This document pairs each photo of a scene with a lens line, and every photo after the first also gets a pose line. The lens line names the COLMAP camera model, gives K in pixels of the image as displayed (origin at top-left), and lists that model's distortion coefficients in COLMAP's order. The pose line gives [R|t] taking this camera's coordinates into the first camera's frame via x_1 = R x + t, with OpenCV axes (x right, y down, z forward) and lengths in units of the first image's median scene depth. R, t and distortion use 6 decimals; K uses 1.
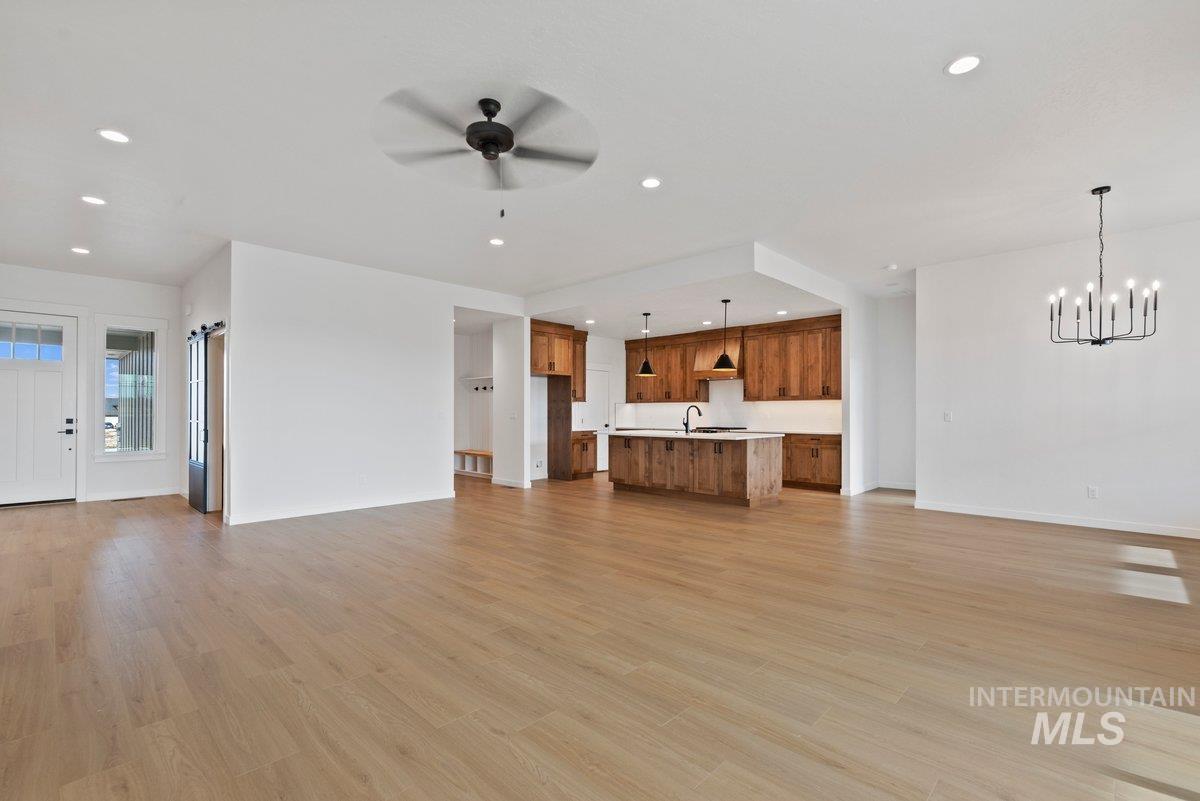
lens RADIAL K [[528.2, 0, 620.6], [0, 528.2, 412.7], [0, 0, 1]] dist [0.003719, -0.000273]
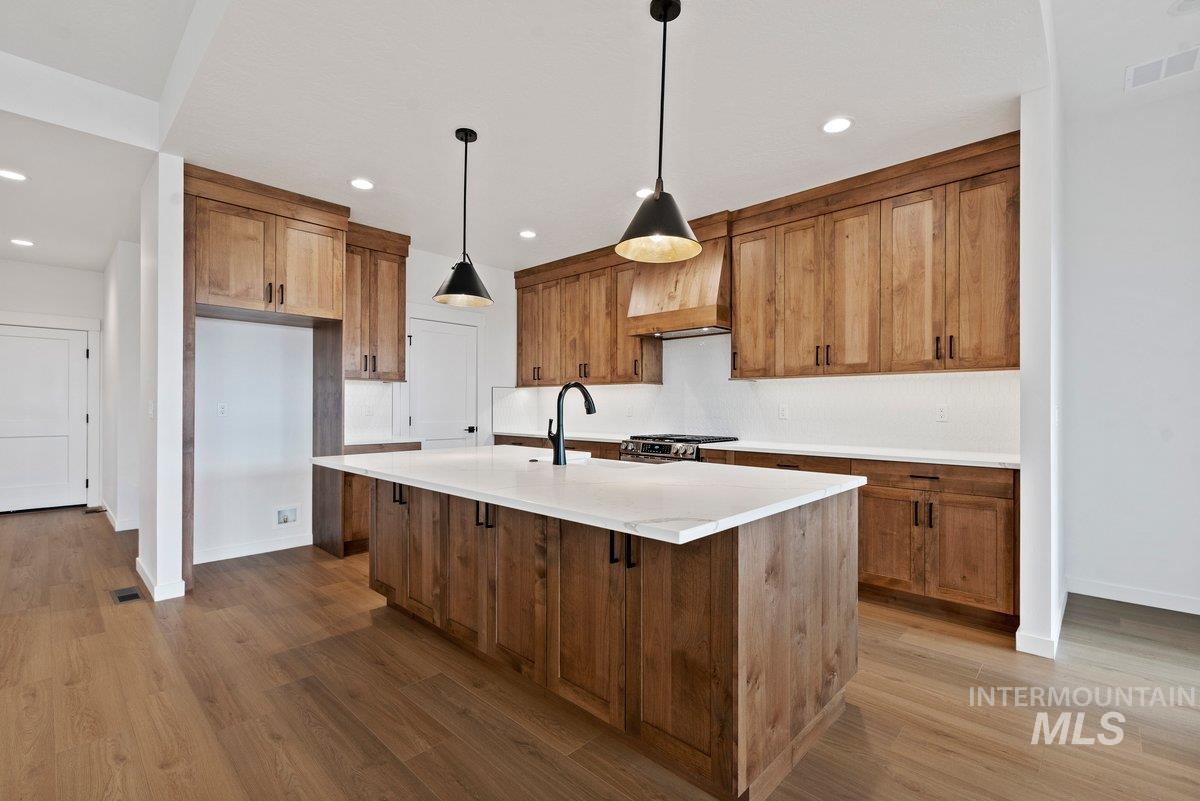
lens RADIAL K [[528.2, 0, 609.4], [0, 528.2, 407.1], [0, 0, 1]] dist [0.003719, -0.000273]
pose [[0.999974, 0.002113, -0.006936, 0.138382], [-0.002095, 0.999994, 0.002578, 0.000843], [0.006941, -0.002564, 0.999973, 0.575620]]
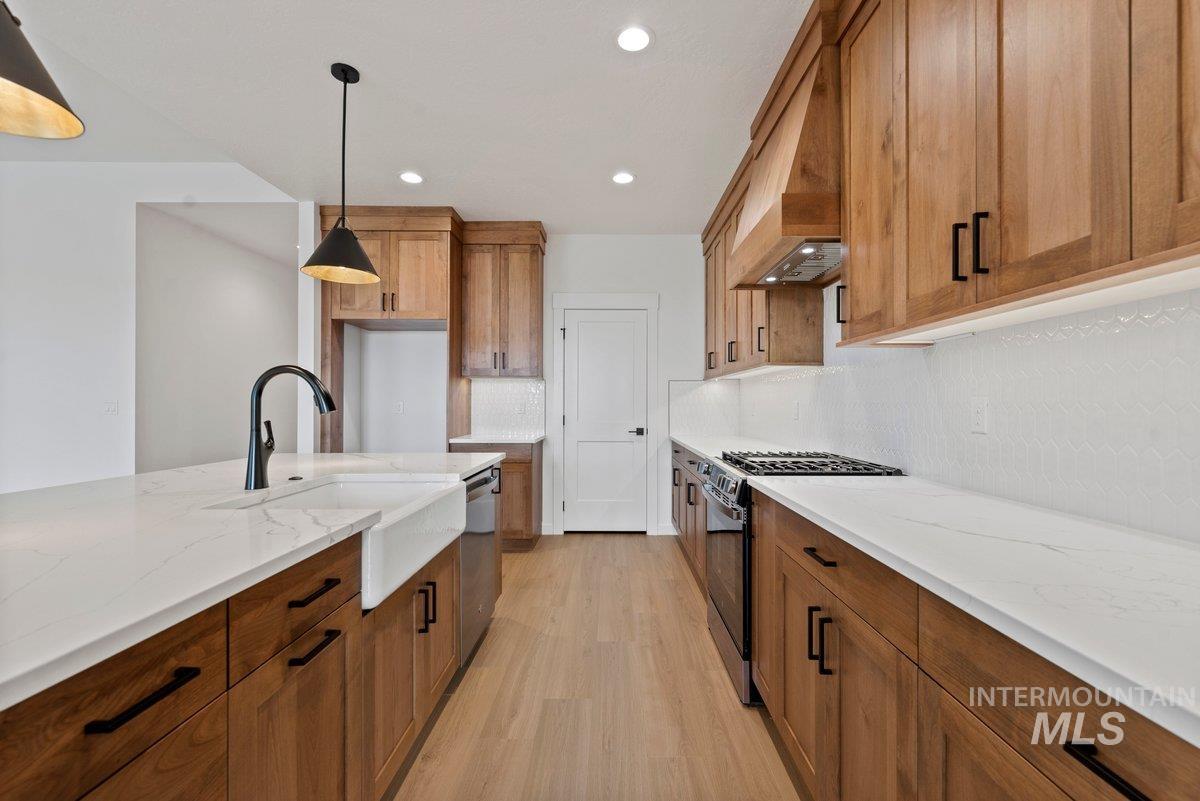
lens RADIAL K [[528.2, 0, 606.7], [0, 528.2, 403.3], [0, 0, 1]] dist [0.003719, -0.000273]
pose [[0.679279, -0.004723, -0.733865, 0.340250], [0.002134, 0.999988, -0.004461, 0.003232], [0.733877, 0.001464, 0.679281, 0.822752]]
